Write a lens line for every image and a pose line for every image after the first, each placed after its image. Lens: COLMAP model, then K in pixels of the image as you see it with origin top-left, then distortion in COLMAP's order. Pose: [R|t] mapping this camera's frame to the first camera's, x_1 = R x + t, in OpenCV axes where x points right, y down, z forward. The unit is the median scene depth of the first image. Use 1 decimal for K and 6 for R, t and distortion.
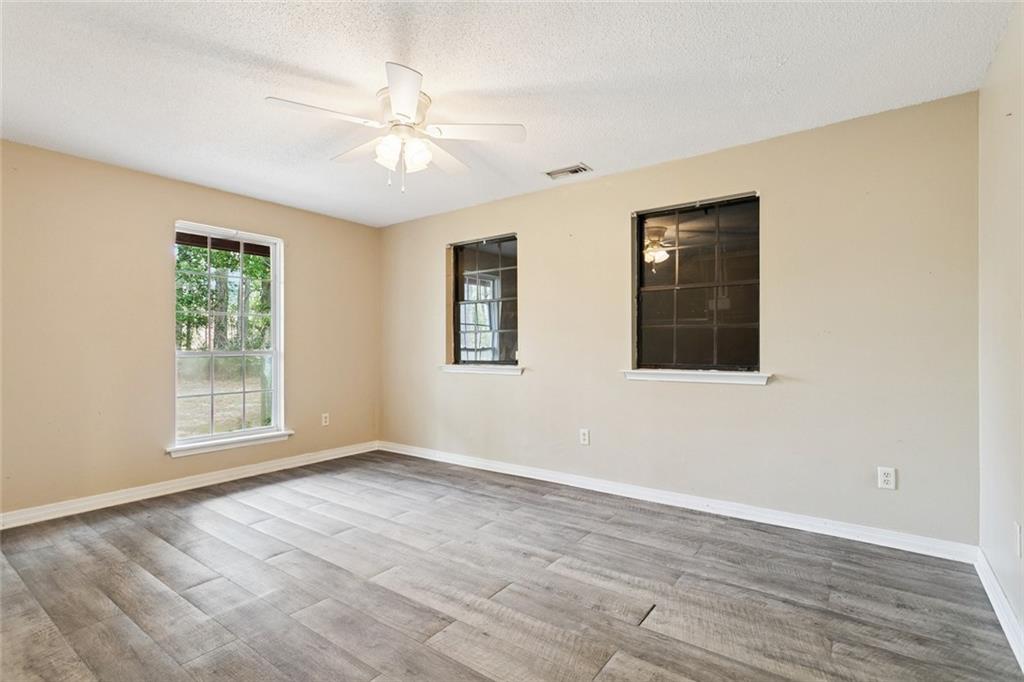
lens RADIAL K [[495.0, 0, 512.0], [0, 495.0, 341.0], [0, 0, 1]] dist [-0.000296, -0.000135]
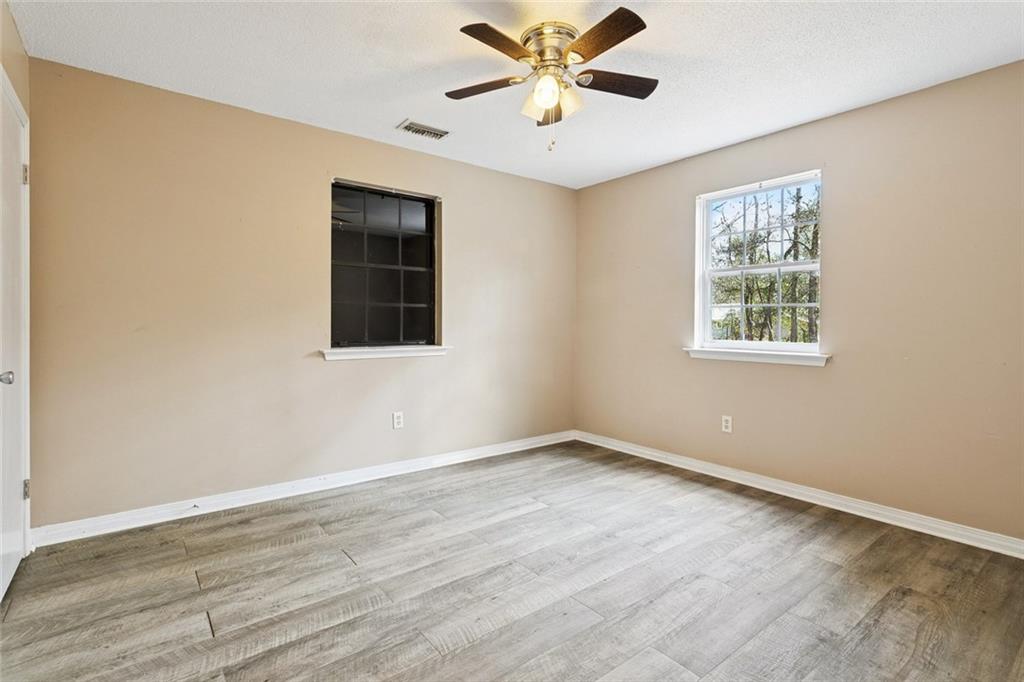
lens RADIAL K [[476.6, 0, 510.0], [0, 476.6, 321.7], [0, 0, 1]] dist [0.001203, 0.000252]
pose [[0.266687, 0.004074, 0.963775, -0.551613], [0.008000, 0.999947, -0.006440, 0.016757], [-0.963750, 0.009428, 0.266640, 0.478431]]
